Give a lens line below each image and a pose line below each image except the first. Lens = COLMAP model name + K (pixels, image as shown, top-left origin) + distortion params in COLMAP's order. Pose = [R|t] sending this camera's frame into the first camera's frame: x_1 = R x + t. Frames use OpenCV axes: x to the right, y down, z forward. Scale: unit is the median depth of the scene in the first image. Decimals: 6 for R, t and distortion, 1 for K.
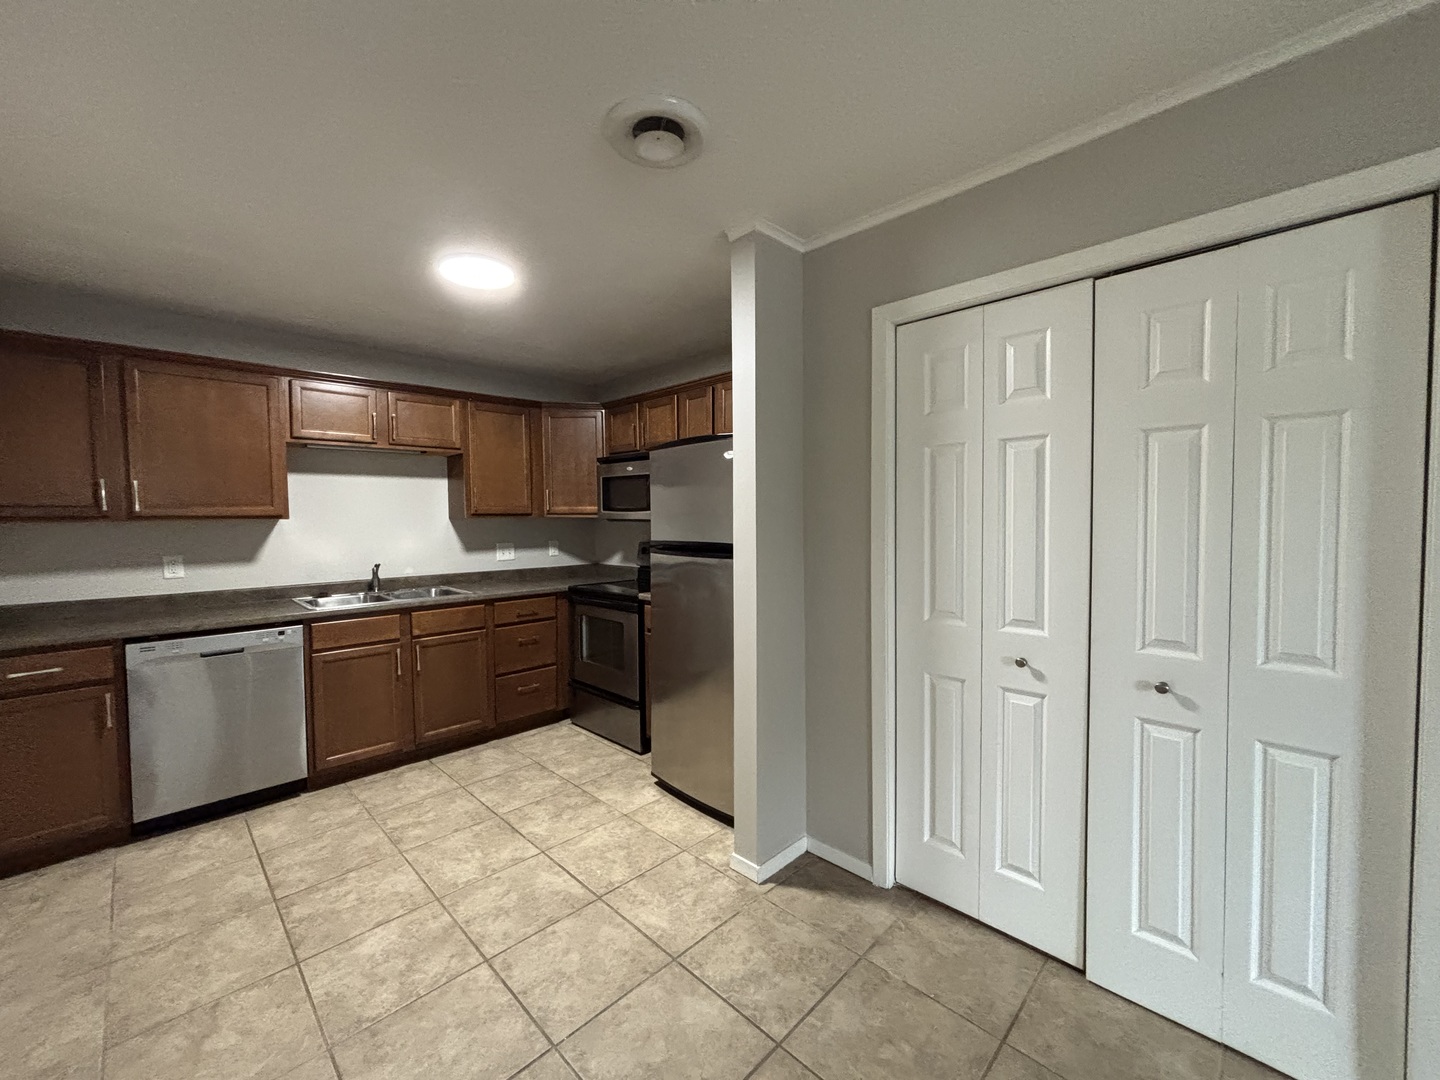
lens RADIAL K [[576.2, 0, 720.0], [0, 576.2, 540.0], [0, 0, 1]] dist [-0.000011, 0.000318]
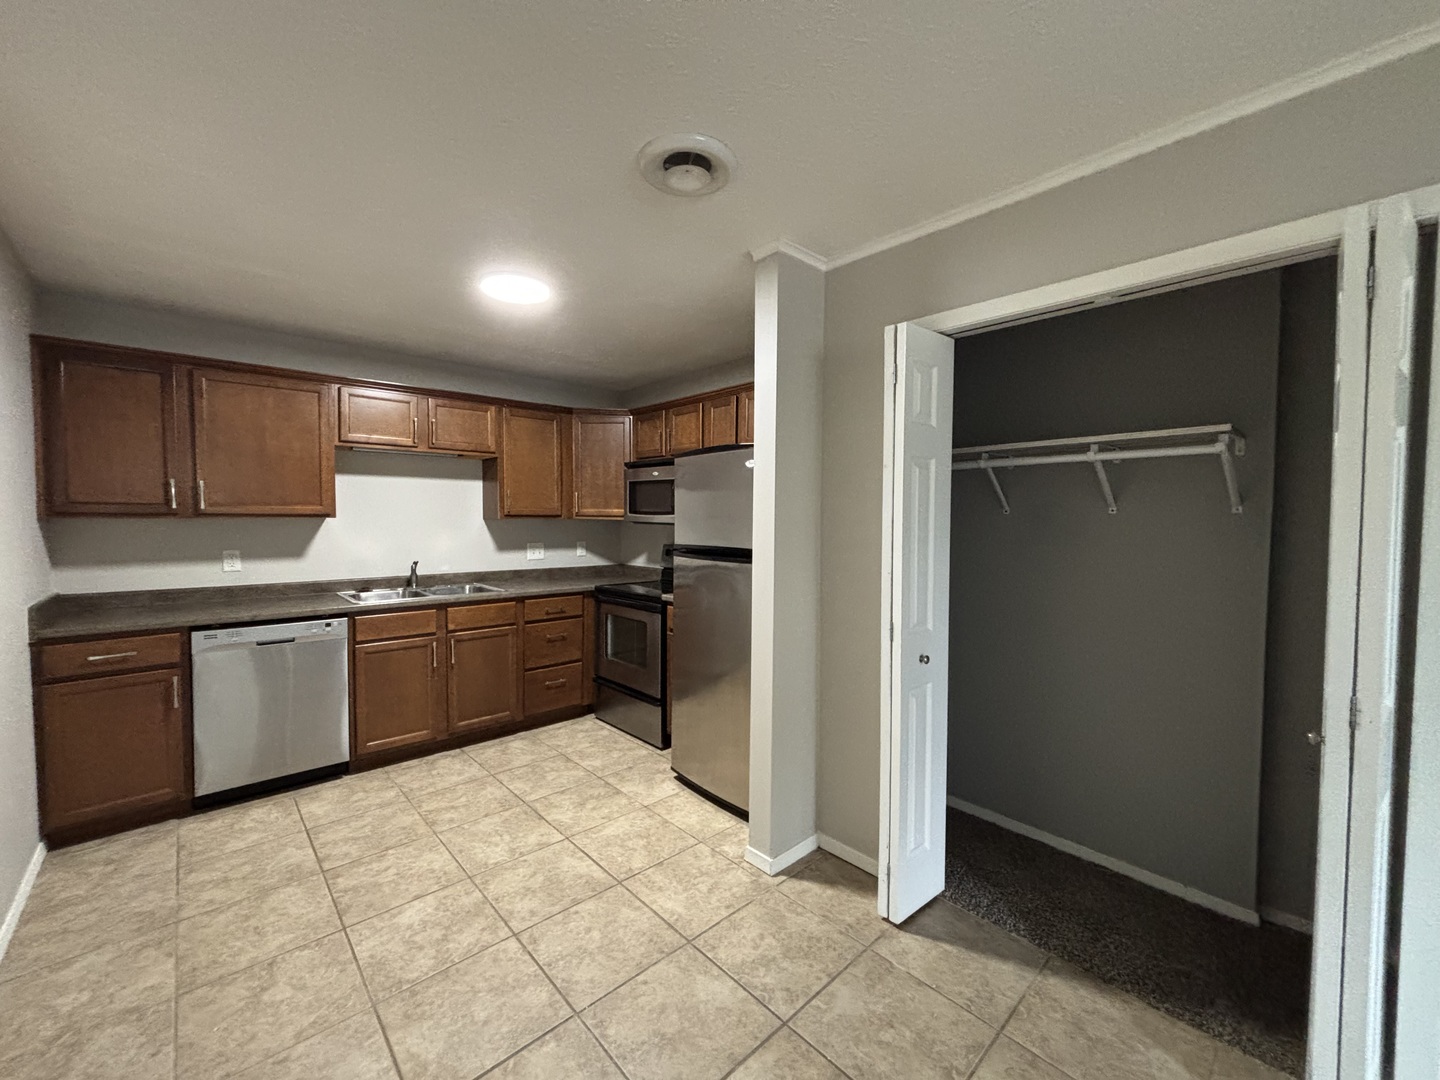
lens RADIAL K [[576.2, 0, 720.0], [0, 576.2, 540.0], [0, 0, 1]] dist [-0.000011, 0.000318]
pose [[0.998964, 0.017081, -0.042181, 0.006954], [-0.017156, 0.999852, -0.001418, -0.007365], [0.042151, 0.002140, 0.999109, -0.041876]]
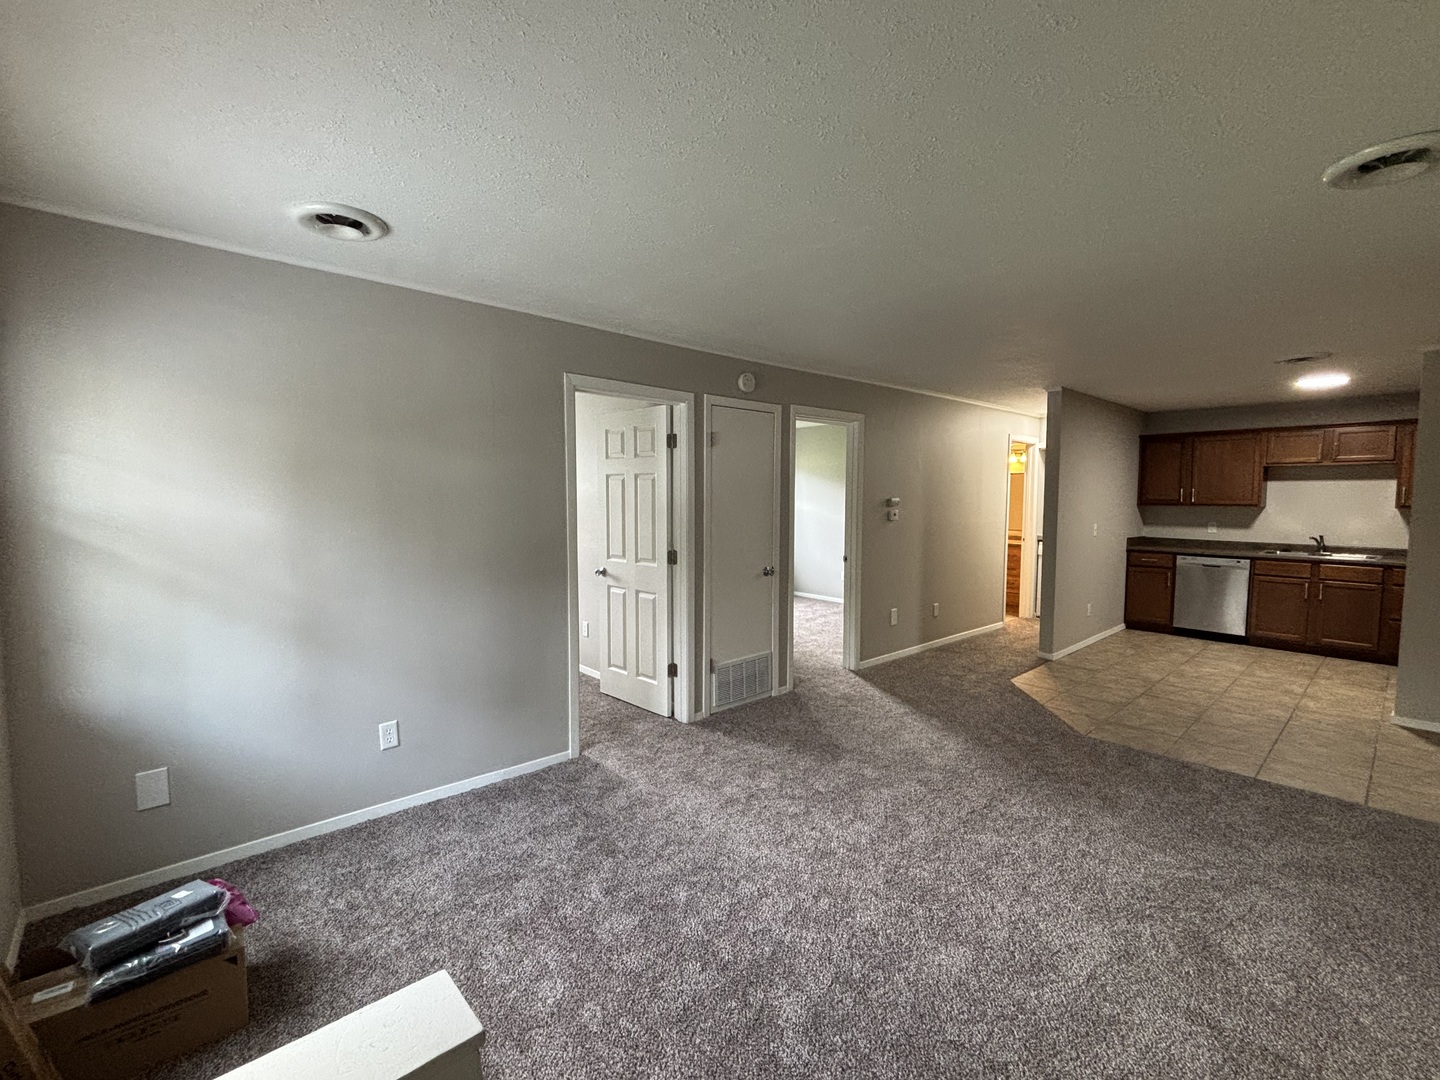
lens RADIAL K [[638.8, 0, 720.0], [0, 638.8, 540.0], [0, 0, 1]] dist [-0.000089, 0.006509]
pose [[-0.049814, 0.081075, -0.995462, 1.796950], [-0.046177, 0.995447, 0.083384, -0.025424], [0.997690, 0.050122, -0.045843, -0.846185]]
